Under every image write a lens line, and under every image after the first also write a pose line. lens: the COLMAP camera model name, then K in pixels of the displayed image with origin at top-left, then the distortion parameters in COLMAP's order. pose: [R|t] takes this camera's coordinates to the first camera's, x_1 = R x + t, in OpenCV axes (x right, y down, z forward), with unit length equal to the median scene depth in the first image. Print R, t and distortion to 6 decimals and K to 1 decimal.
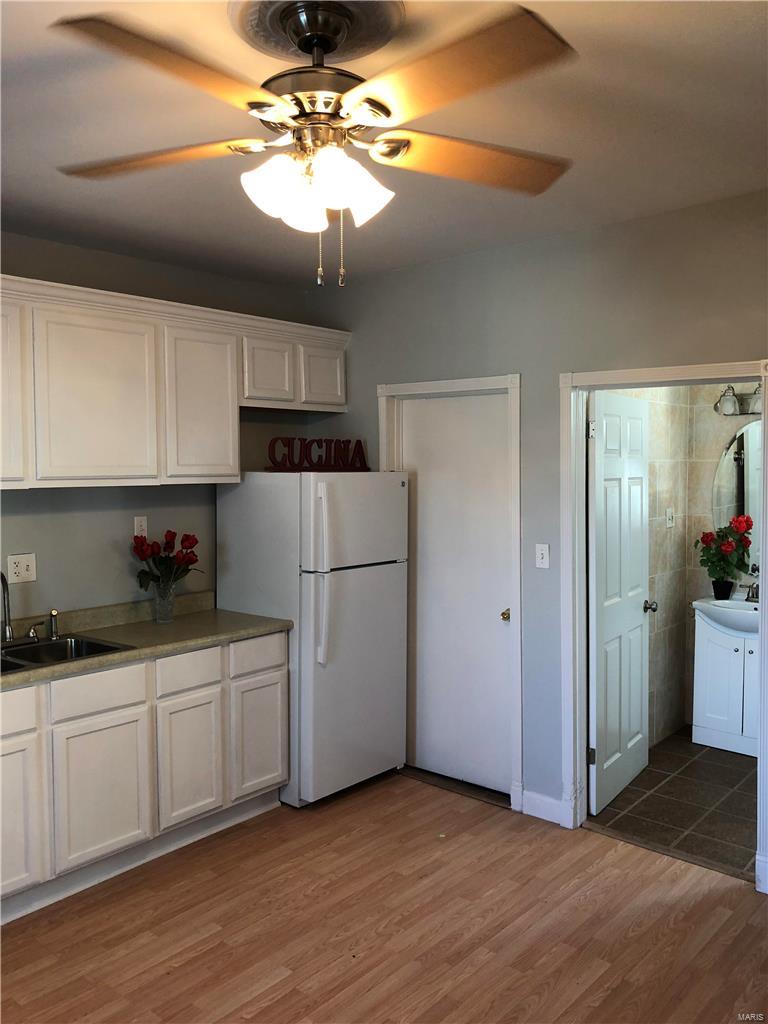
lens RADIAL K [[847.2, 0, 411.1], [0, 847.2, 503.8], [0, 0, 1]] dist [0.024041, -0.035849]
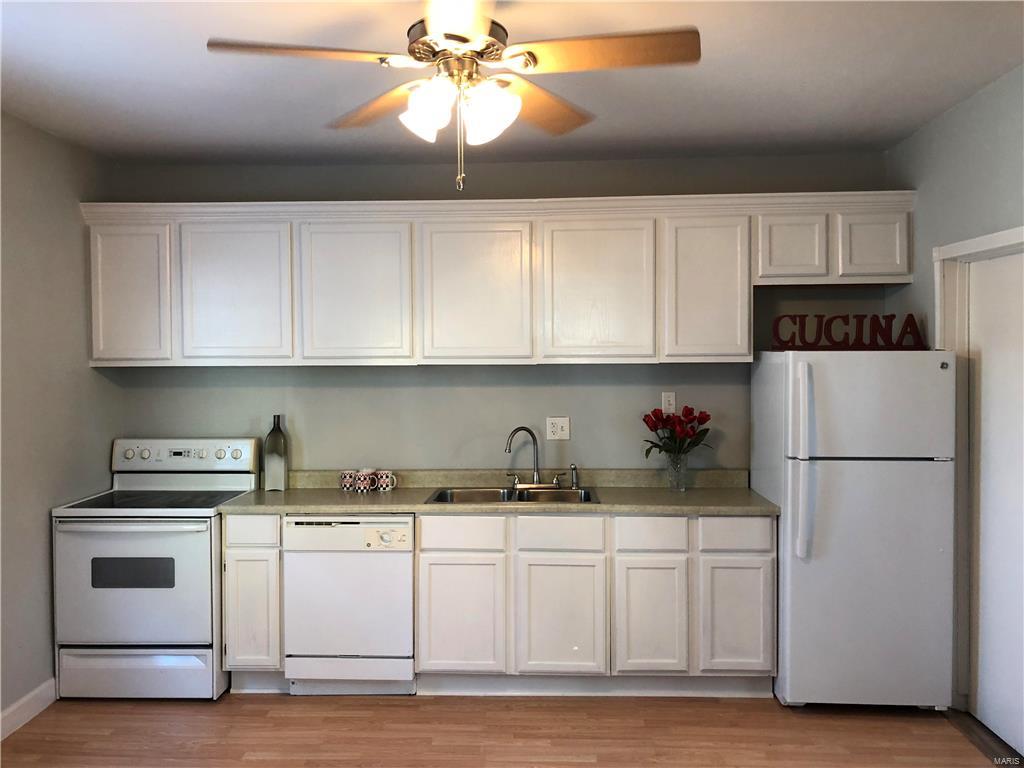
lens RADIAL K [[847.2, 0, 489.2], [0, 847.2, 372.2], [0, 0, 1]] dist [0.024041, -0.035849]
pose [[0.592483, 0.017552, -0.805392, 0.450741], [-0.033179, 0.999446, -0.002626, -0.000144], [0.804900, 0.028278, 0.592737, 0.171567]]
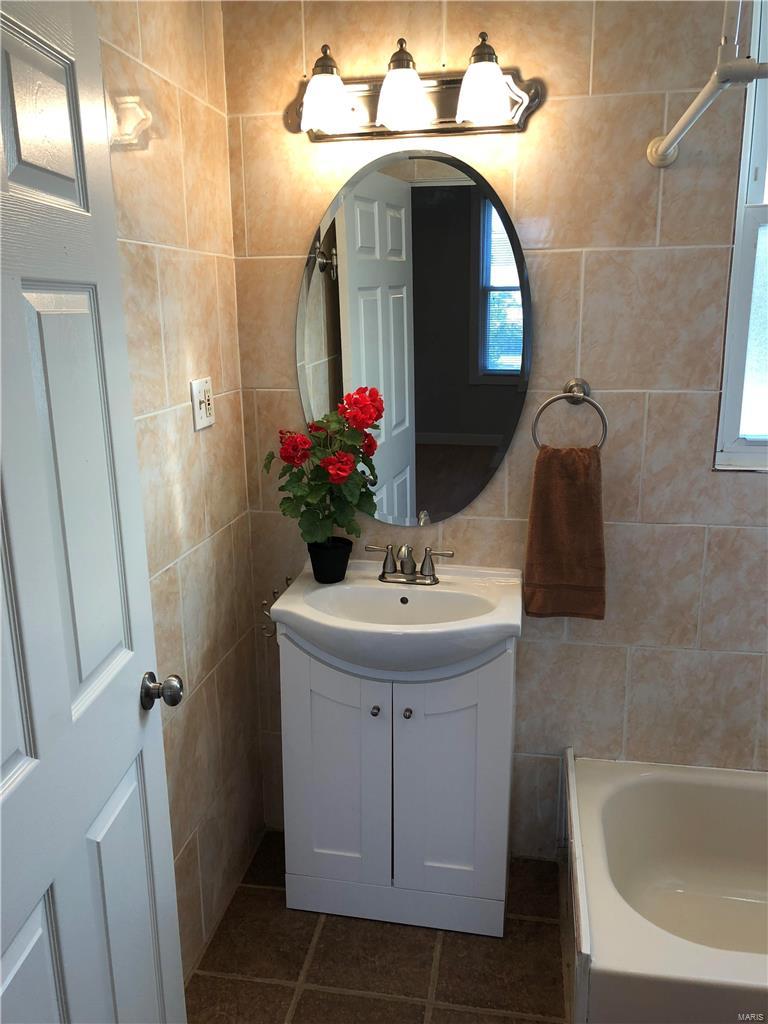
lens RADIAL K [[847.2, 0, 389.4], [0, 847.2, 517.0], [0, 0, 1]] dist [0.024041, -0.035849]
pose [[0.877513, -0.122021, 0.463768, 0.247090], [0.029904, 0.979128, 0.201034, -0.011276], [-0.478619, -0.162542, 0.862847, 0.784402]]
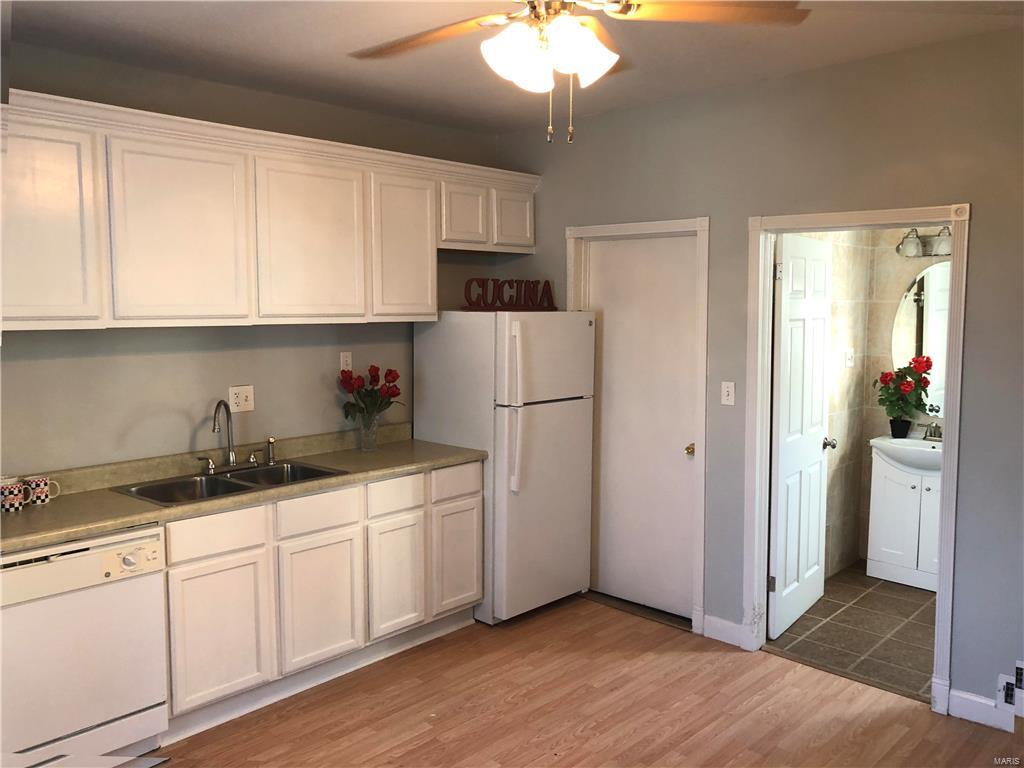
lens RADIAL K [[847.2, 0, 520.7], [0, 847.2, 376.7], [0, 0, 1]] dist [0.024041, -0.035849]
pose [[0.998285, 0.009864, -0.057710, -0.039177], [-0.007498, 0.999128, 0.041072, 0.000488], [0.058065, -0.040569, 0.997488, -0.055228]]
